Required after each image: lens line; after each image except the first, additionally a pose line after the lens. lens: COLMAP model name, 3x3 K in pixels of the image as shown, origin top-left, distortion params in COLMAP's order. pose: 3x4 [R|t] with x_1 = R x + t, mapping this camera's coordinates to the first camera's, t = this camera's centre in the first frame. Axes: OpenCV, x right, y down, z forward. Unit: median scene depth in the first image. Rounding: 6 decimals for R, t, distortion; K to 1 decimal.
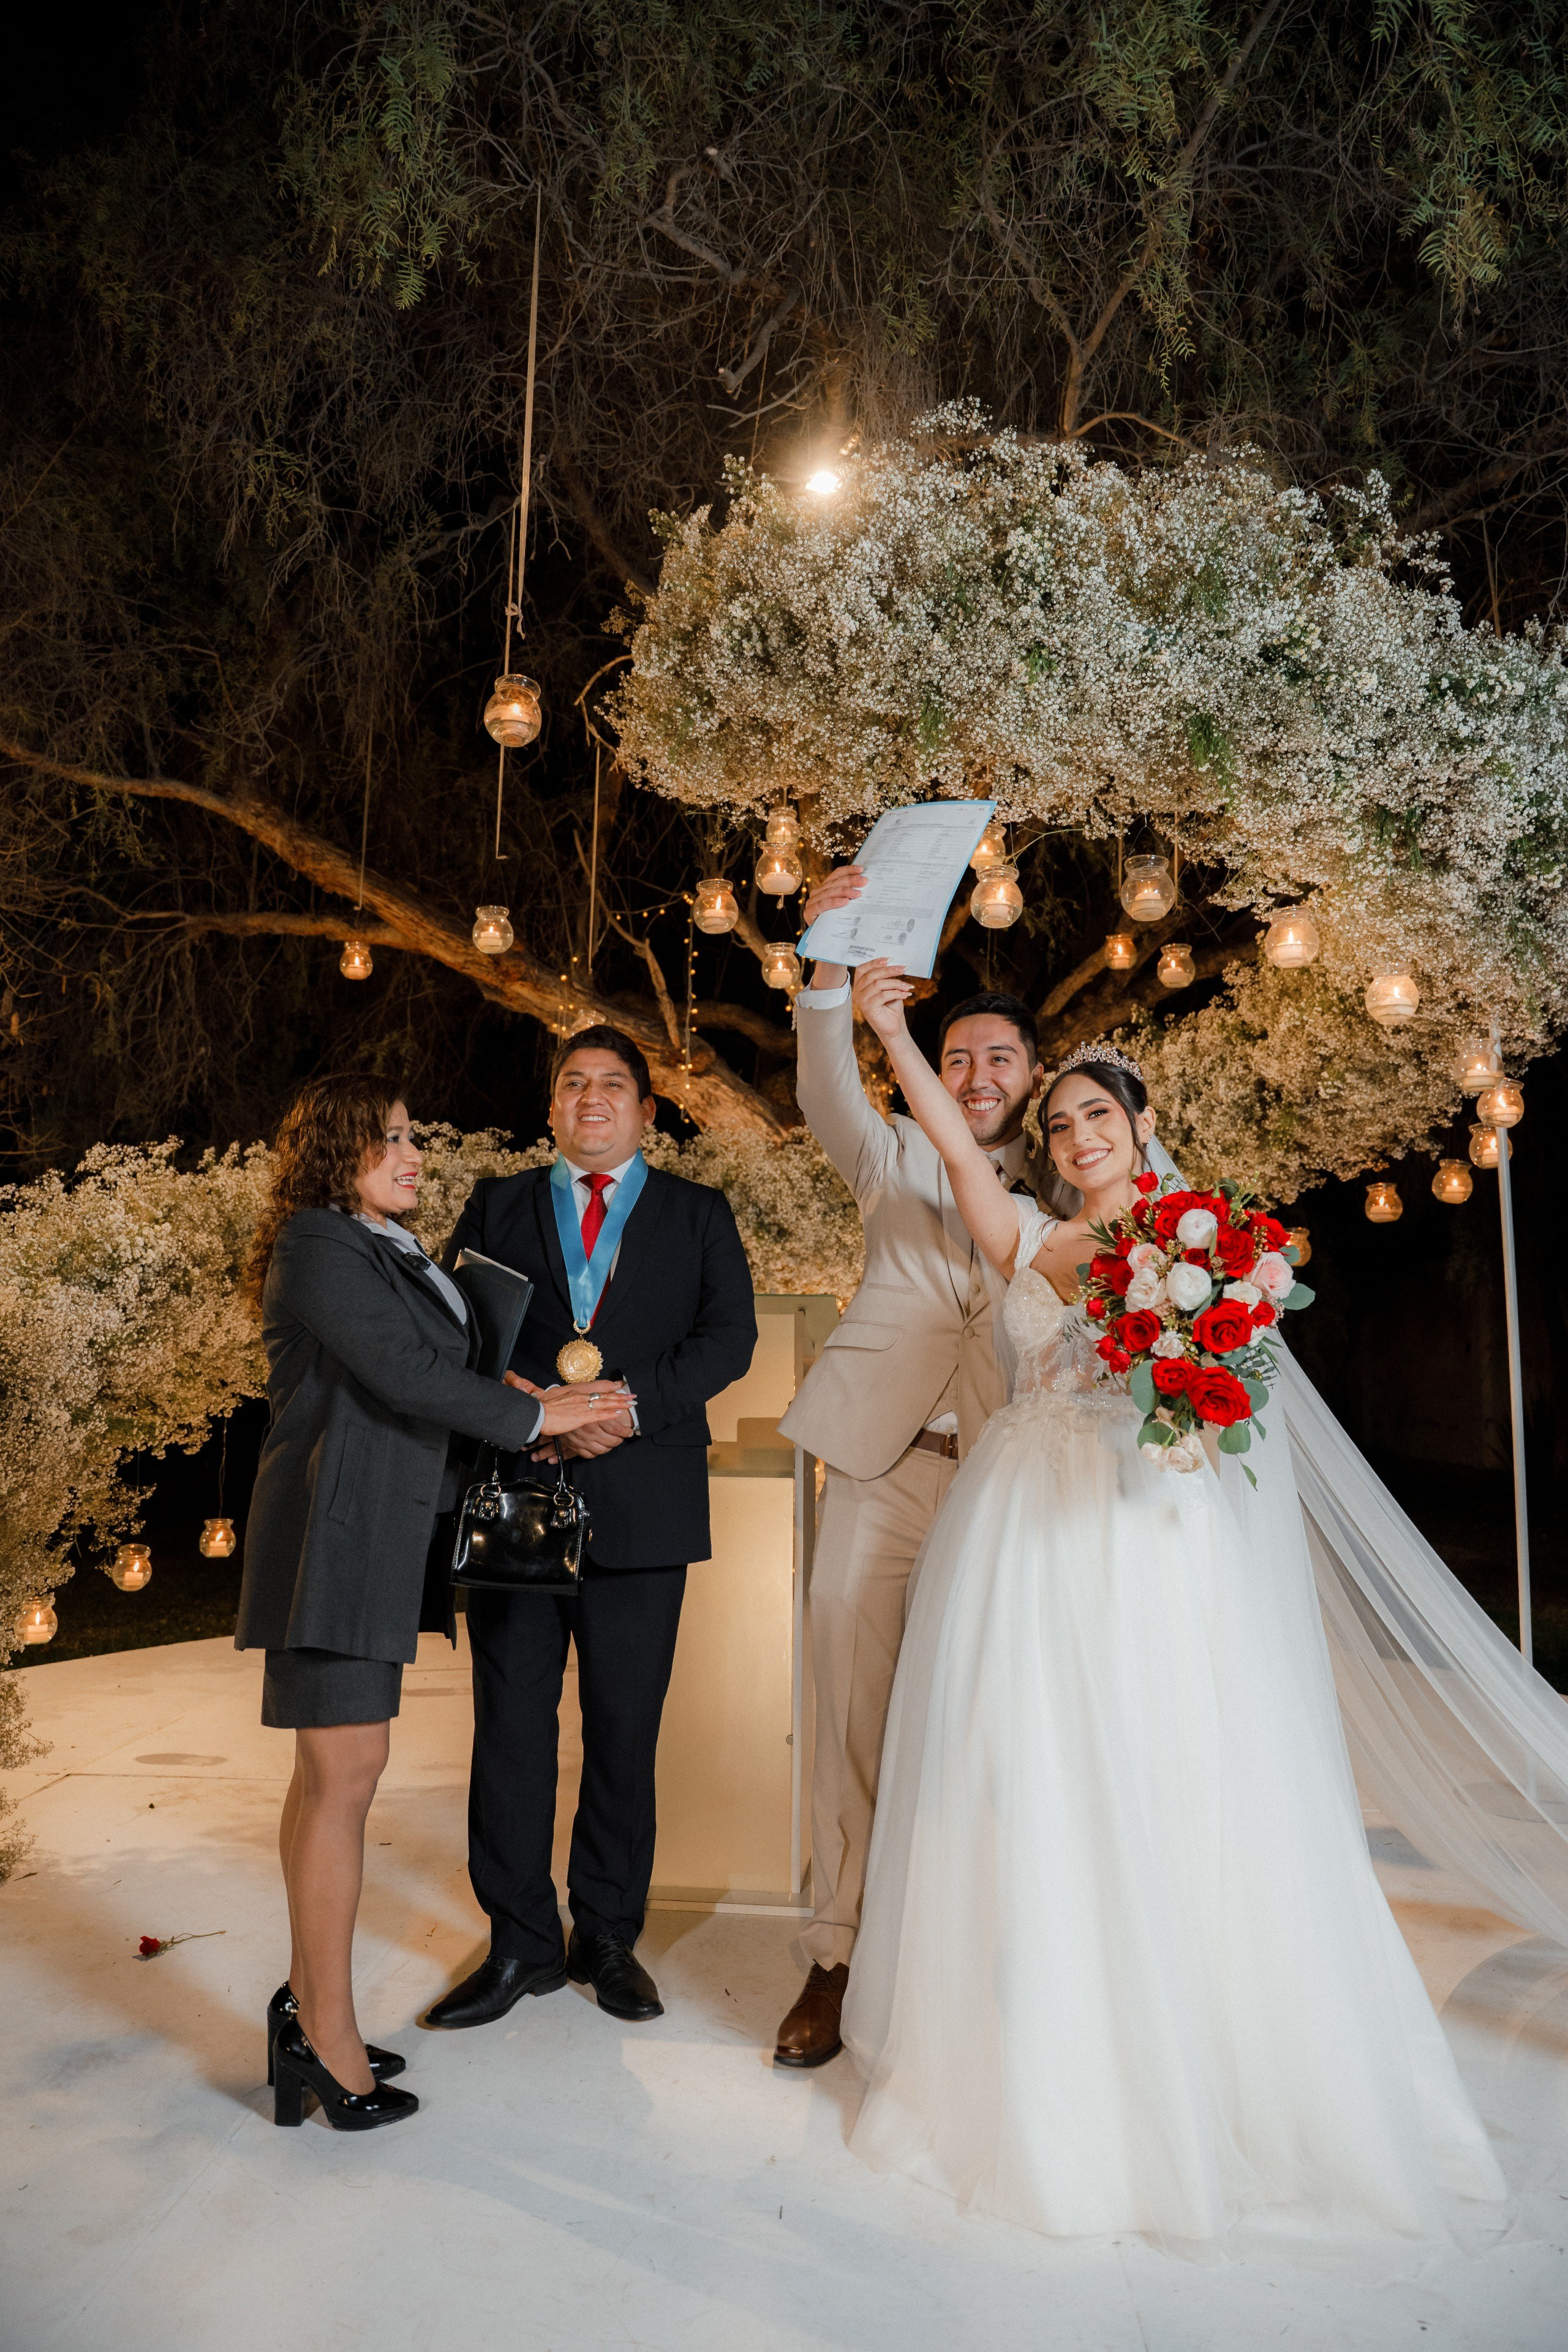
lens RADIAL K [[1587.9, 0, 785.2], [0, 1587.9, 1174.3], [0, 0, 1]] dist [0.007435, -0.015049]
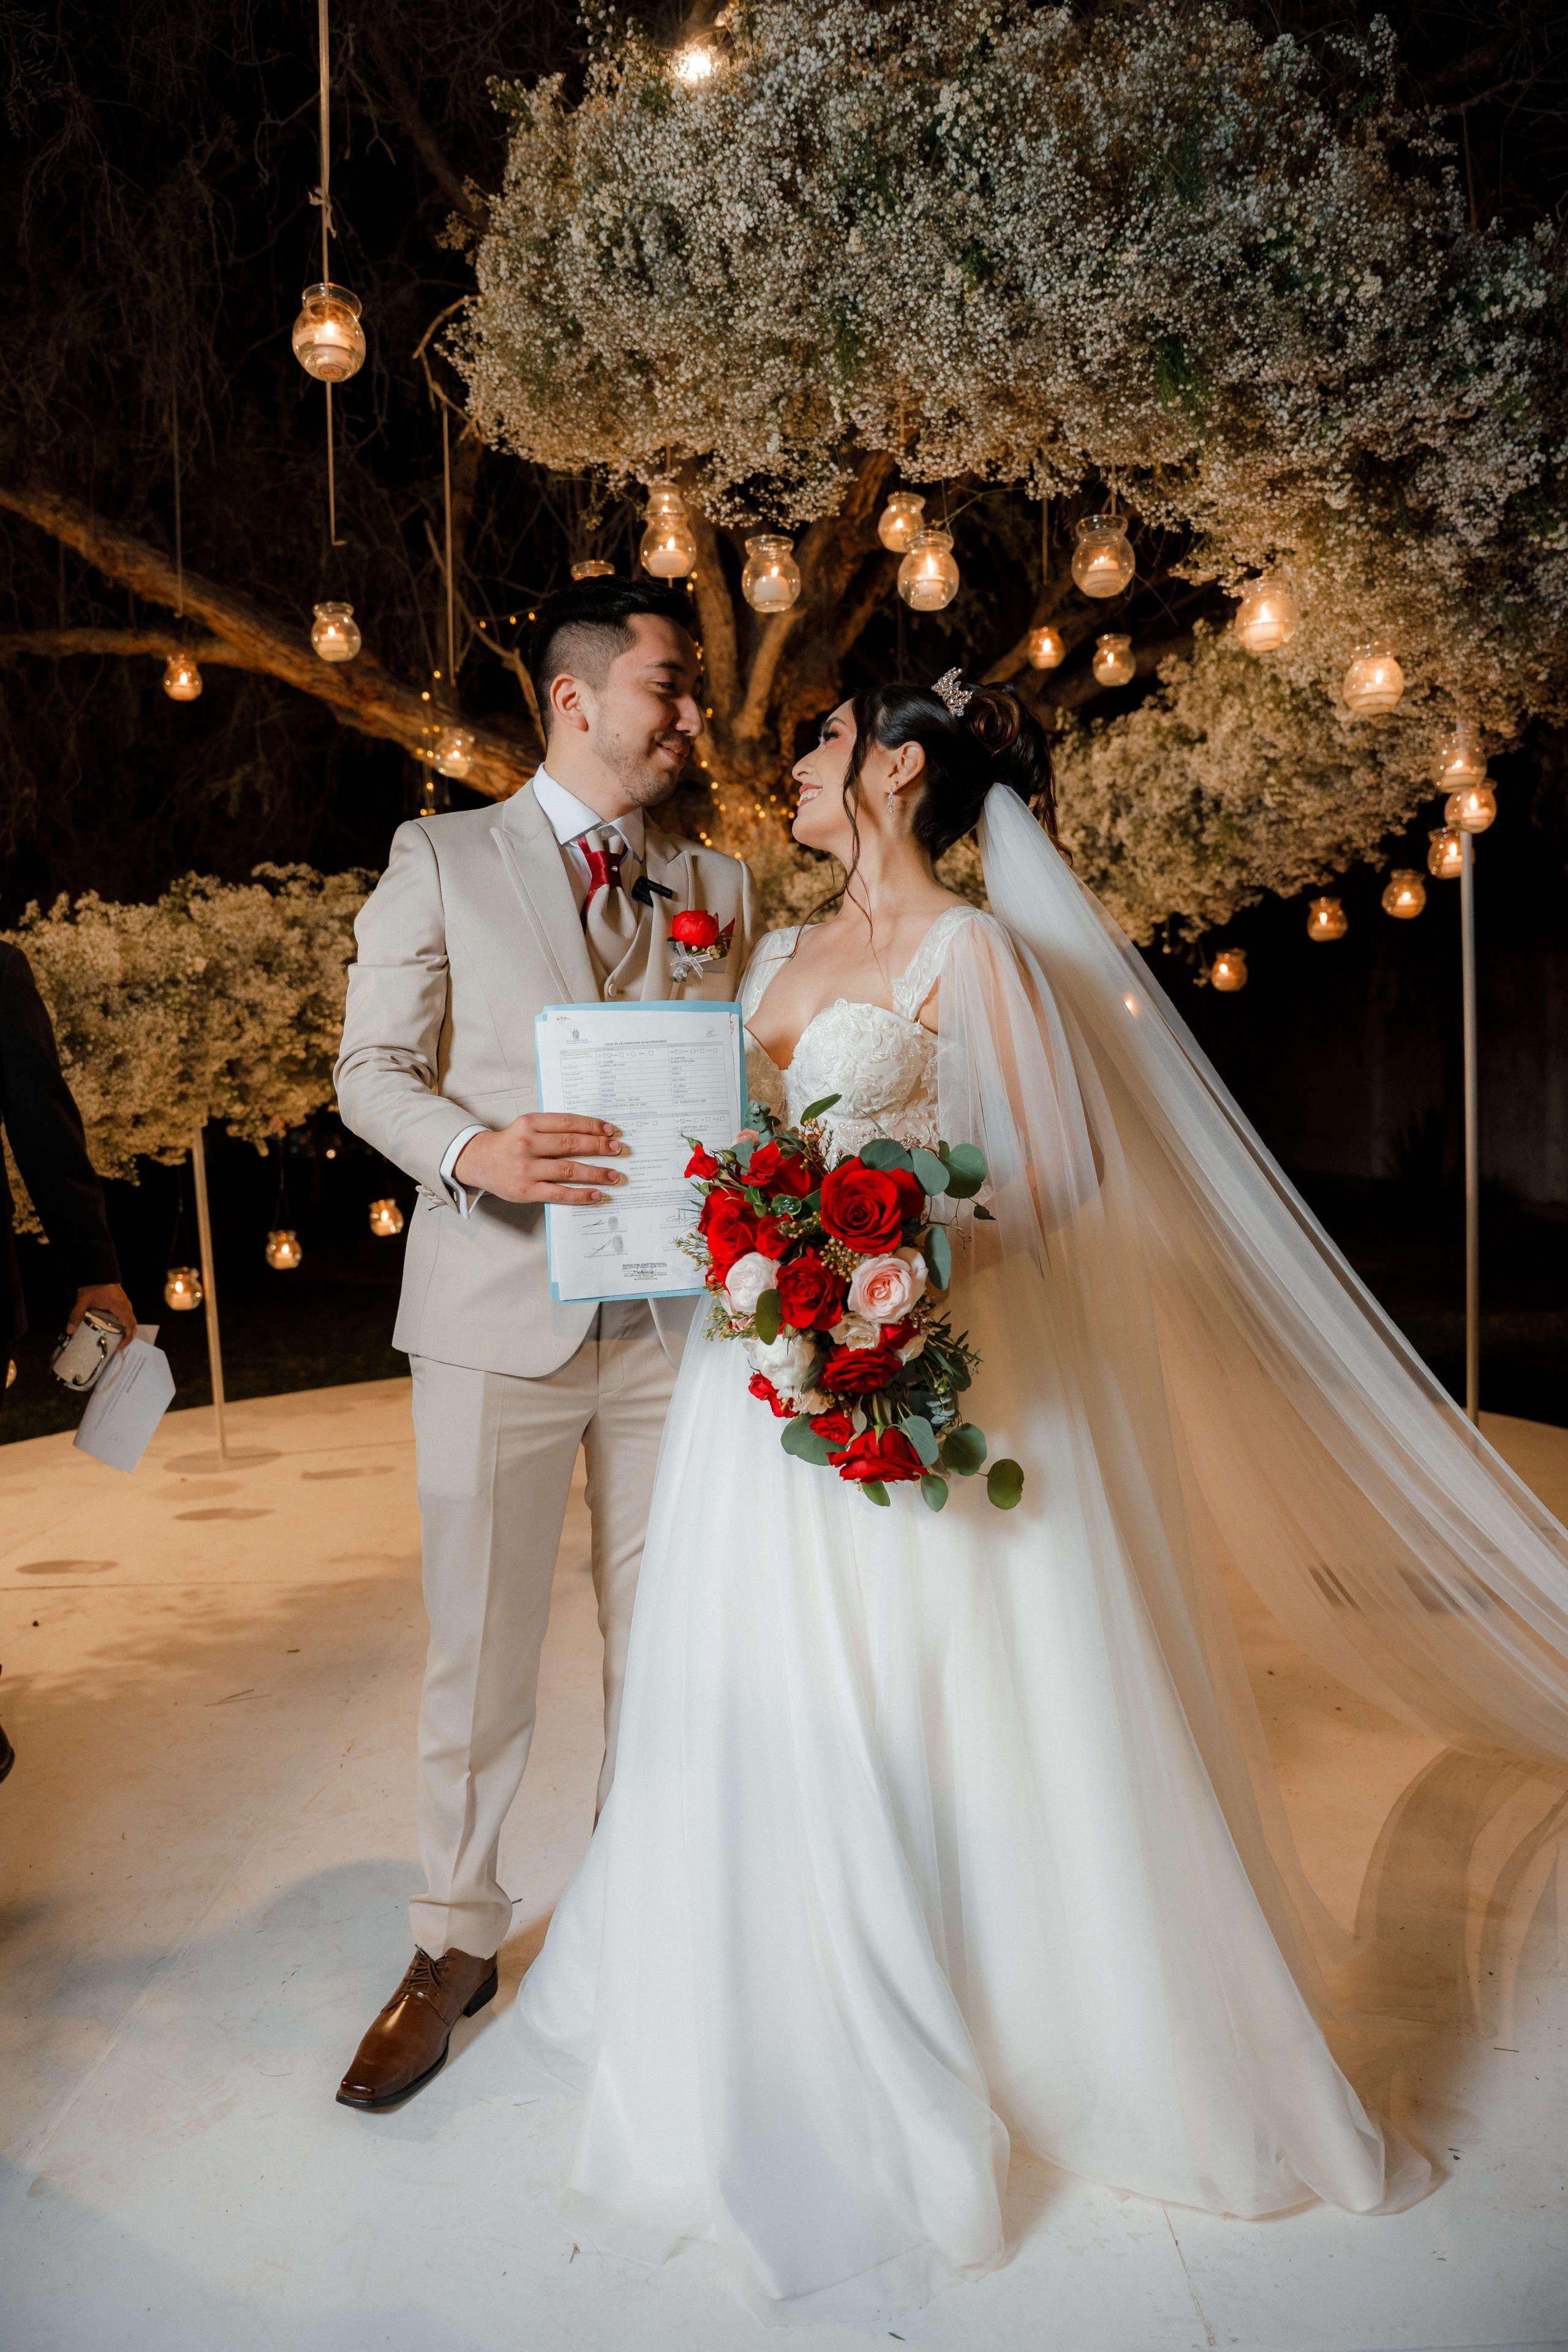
lens RADIAL K [[1587.9, 0, 788.4], [0, 1587.9, 1182.6], [0, 0, 1]] dist [0.007435, -0.015049]
pose [[0.996926, -0.044045, 0.064797, -0.007281], [0.032307, 0.984536, 0.172176, -0.001038], [-0.071378, -0.169554, 0.982933, 0.076996]]
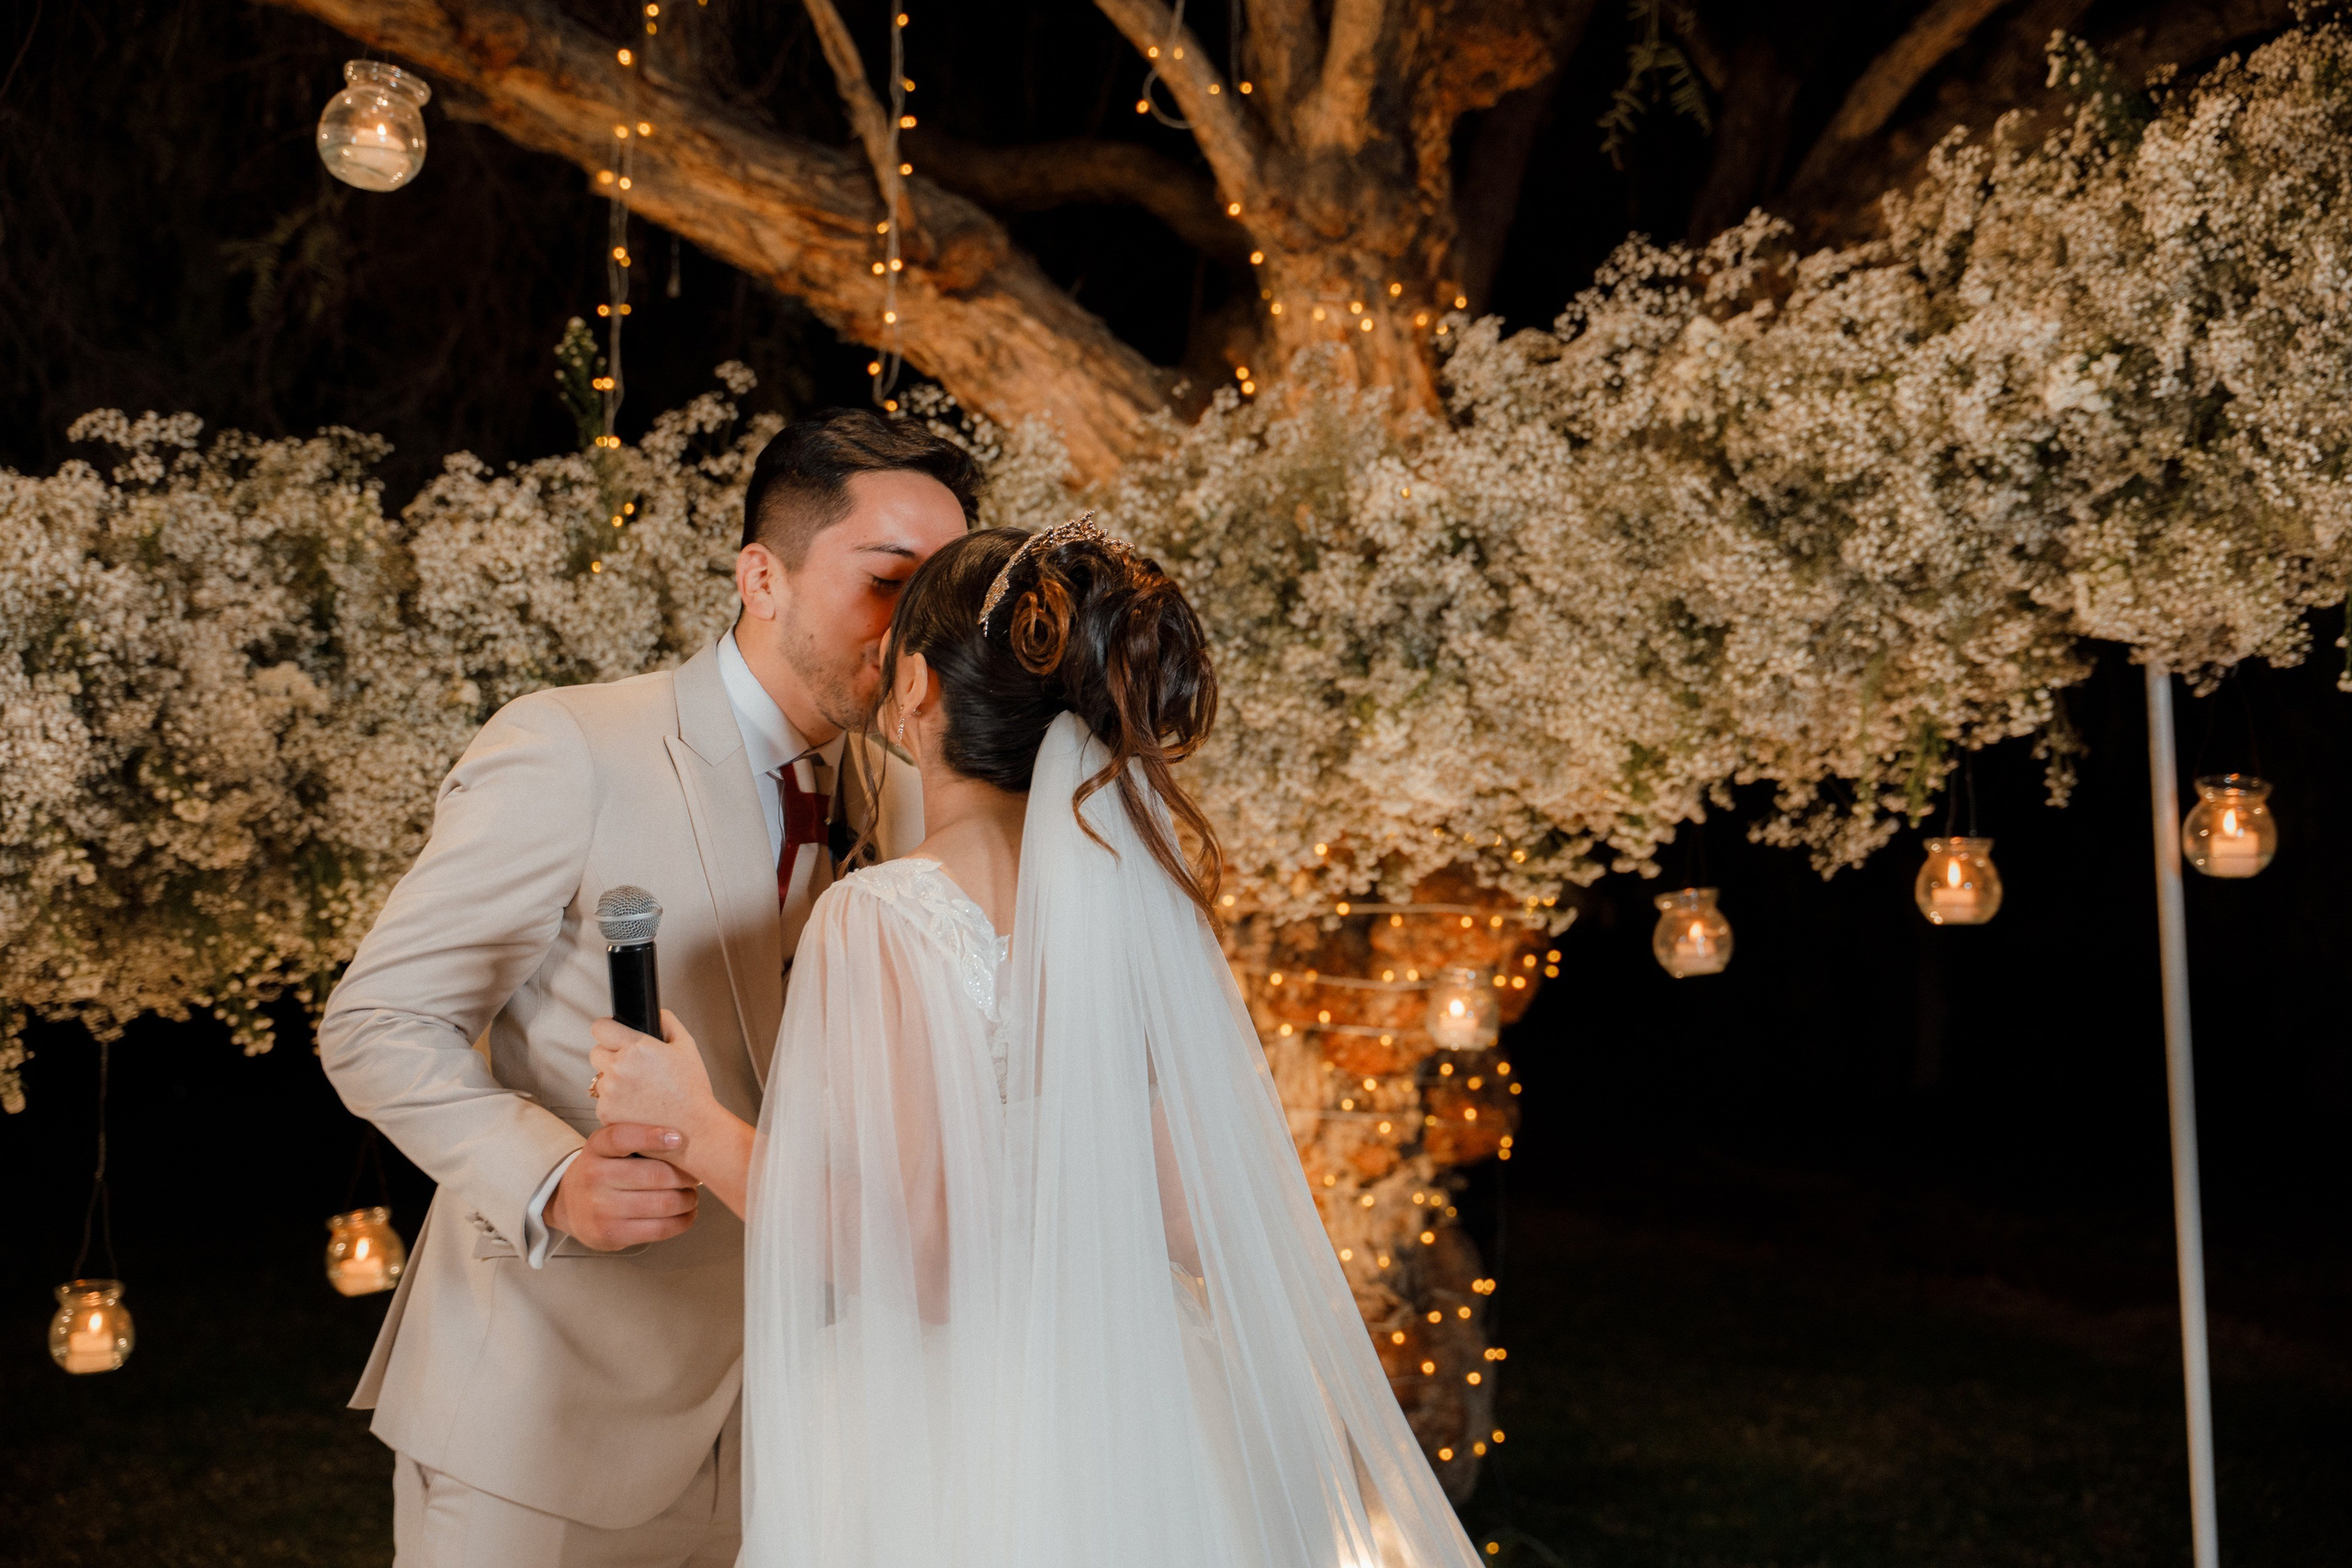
lens RADIAL K [[2782.2, 0, 1163.3], [0, 2782.2, 788.7], [0, 0, 1]] dist [0.015180, 0.000000]
pose [[0.994821, -0.001161, -0.101635, 0.101370], [0.010714, 0.995562, 0.093496, -0.003827], [0.101075, -0.094101, 0.990419, 0.420799]]
